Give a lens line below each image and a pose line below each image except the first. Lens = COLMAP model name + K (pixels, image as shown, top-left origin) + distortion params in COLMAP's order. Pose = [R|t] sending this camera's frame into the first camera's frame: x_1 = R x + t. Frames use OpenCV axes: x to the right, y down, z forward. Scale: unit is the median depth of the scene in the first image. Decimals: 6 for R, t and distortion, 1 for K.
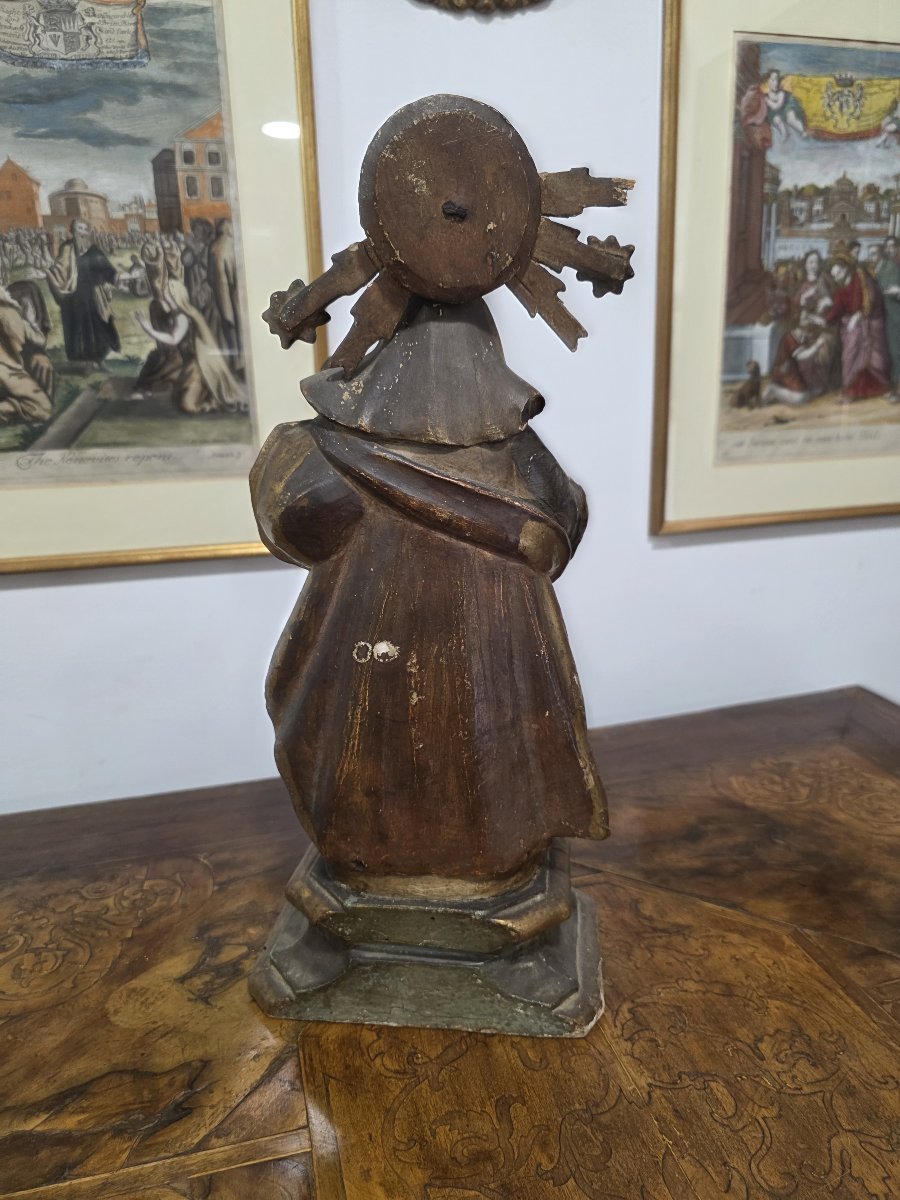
lens RADIAL K [[809.8, 0, 467.2], [0, 809.8, 595.0], [0, 0, 1]] dist [0.020070, -0.028254]
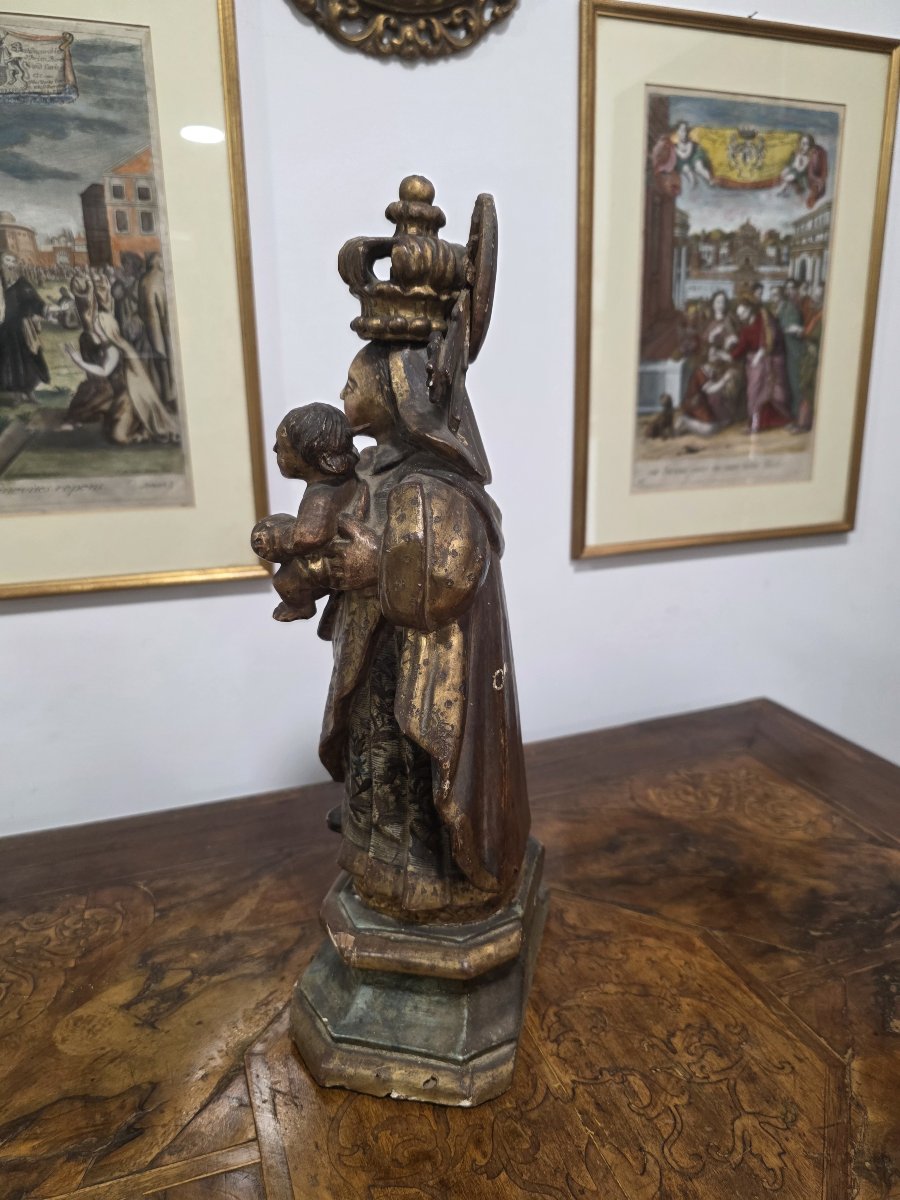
lens RADIAL K [[812.0, 0, 459.9], [0, 812.0, 602.3], [0, 0, 1]] dist [0.018472, -0.027252]
pose [[0.996655, -0.009912, 0.081126, -0.006531], [0.009648, 0.999947, 0.003642, -0.029734], [-0.081157, -0.002847, 0.996697, -0.048828]]
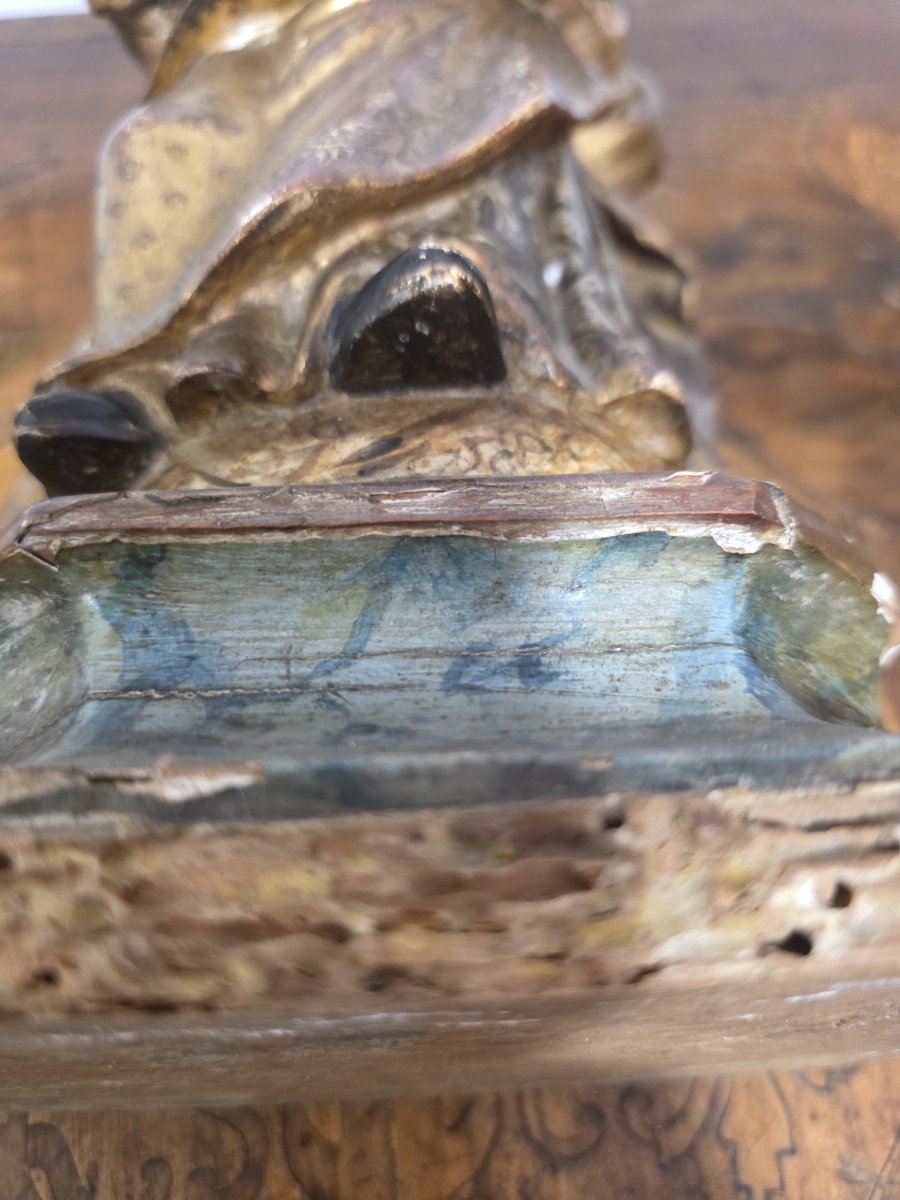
lens RADIAL K [[808.7, 0, 442.2], [0, 808.7, 613.7], [0, 0, 1]] dist [0.025709, -0.033635]
pose [[0.989525, 0.139733, -0.036267, 0.155229], [-0.066721, 0.665452, 0.743453, 0.083222], [0.128019, -0.733246, 0.667804, 0.482899]]
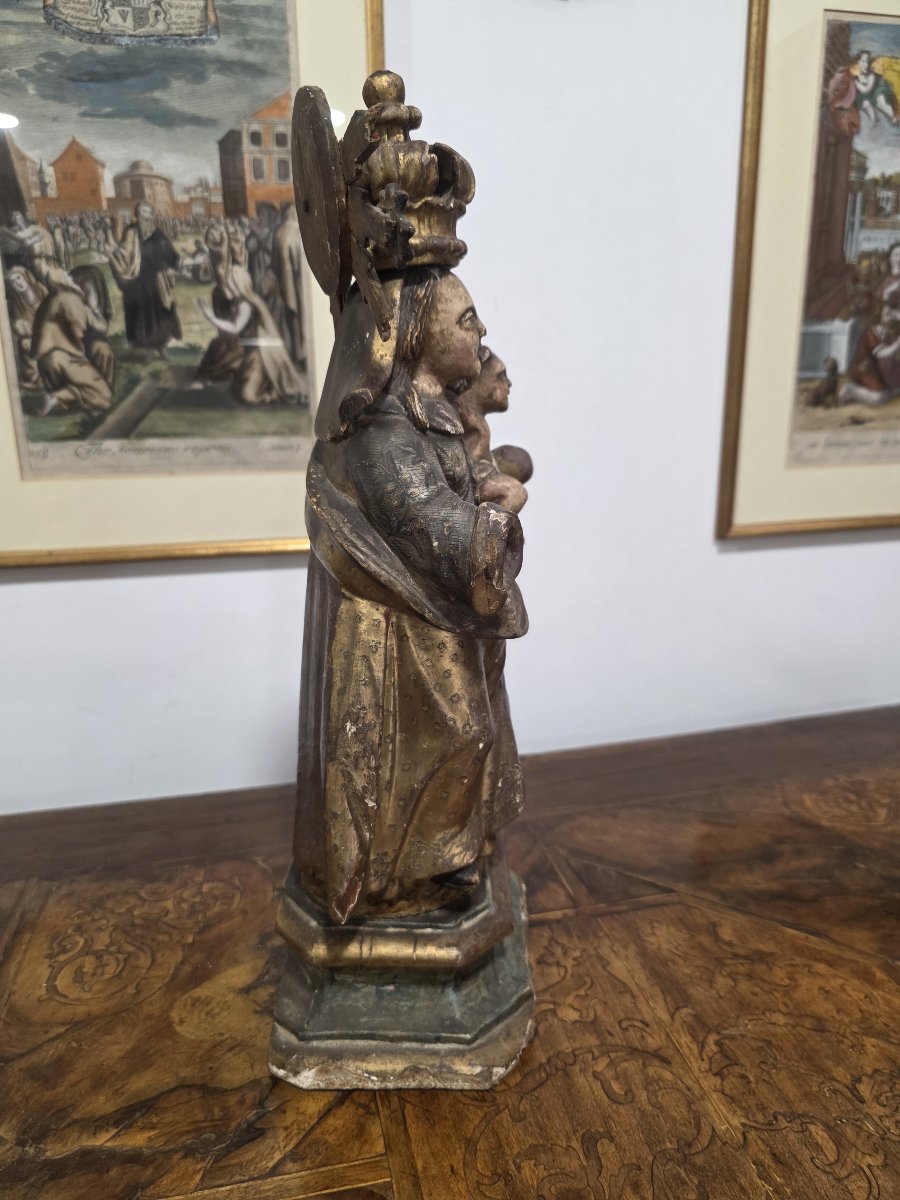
lens RADIAL K [[812.0, 0, 459.9], [0, 812.0, 602.3], [0, 0, 1]] dist [0.018472, -0.027252]
pose [[0.999108, 0.024244, -0.034588, -0.056027], [-0.023778, 0.999622, 0.013818, -0.006019], [0.034910, -0.012983, 0.999306, 0.033325]]
